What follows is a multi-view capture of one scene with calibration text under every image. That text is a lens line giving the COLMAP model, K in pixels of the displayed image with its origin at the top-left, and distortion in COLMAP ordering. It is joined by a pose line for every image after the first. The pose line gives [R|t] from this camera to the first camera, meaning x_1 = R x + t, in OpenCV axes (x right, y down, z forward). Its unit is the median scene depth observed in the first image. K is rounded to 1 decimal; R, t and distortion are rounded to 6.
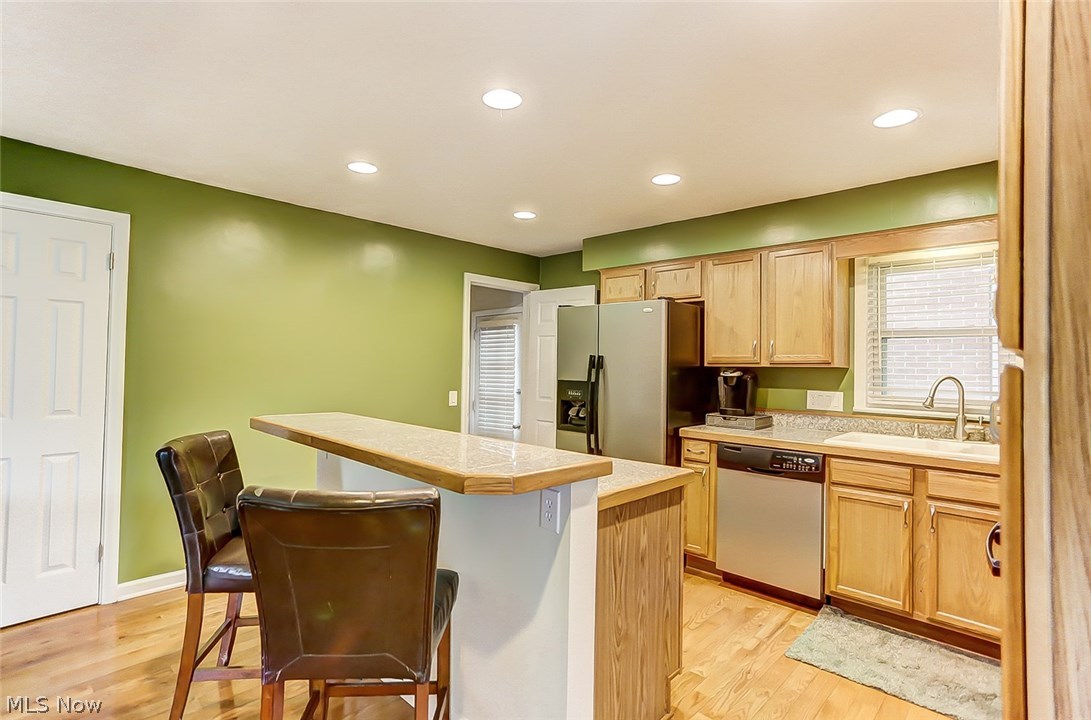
lens RADIAL K [[534.2, 0, 538.7], [0, 534.2, 350.7], [0, 0, 1]] dist [-0.035199, 0.019880]
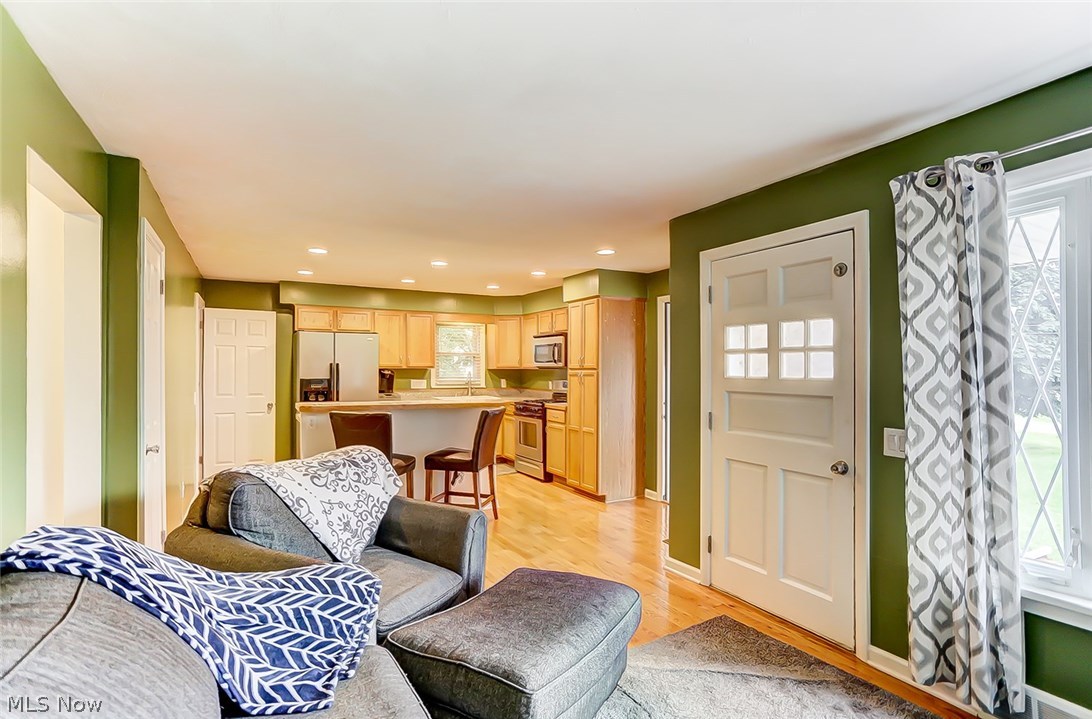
lens RADIAL K [[534.7, 0, 552.1], [0, 534.7, 374.4], [0, 0, 1]] dist [-0.035199, 0.019880]
pose [[0.277461, -0.024911, 0.960414, -1.658943], [-0.026388, 0.999089, 0.033537, -0.037679], [-0.960374, -0.034648, 0.276551, -0.145395]]
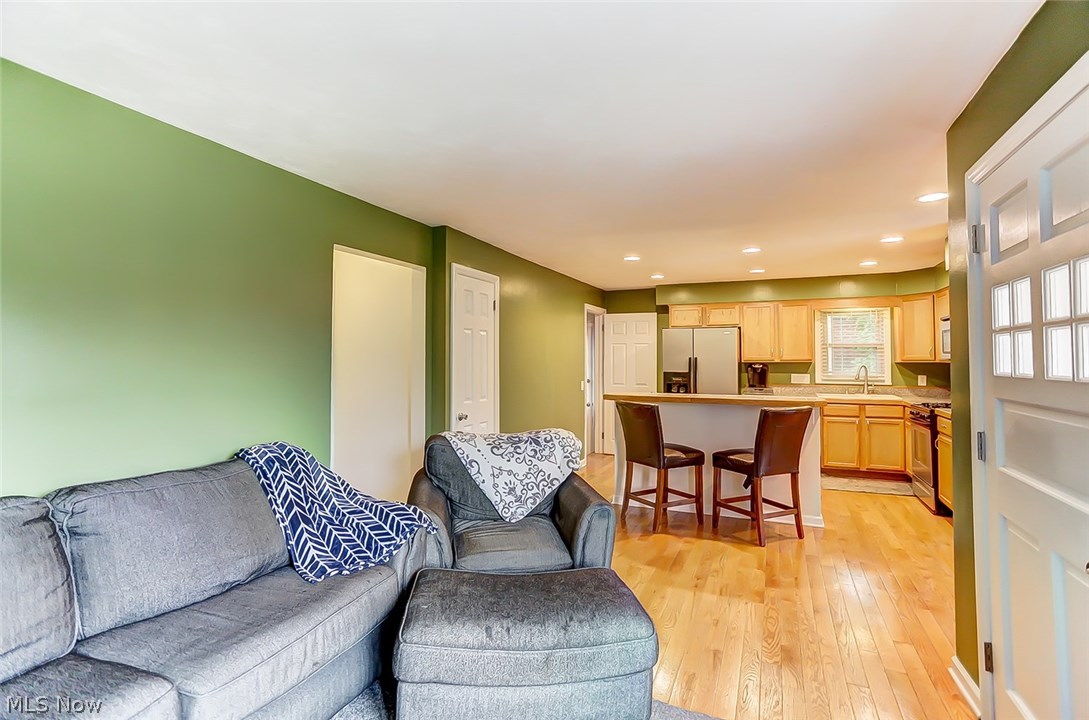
lens RADIAL K [[533.3, 0, 545.6], [0, 533.3, 347.3], [0, 0, 1]] dist [-0.035199, 0.019880]
pose [[0.933522, -0.005612, 0.358475, -1.250310], [0.004387, 0.999981, 0.004229, -0.042607], [-0.358493, -0.002375, 0.933530, -0.594044]]
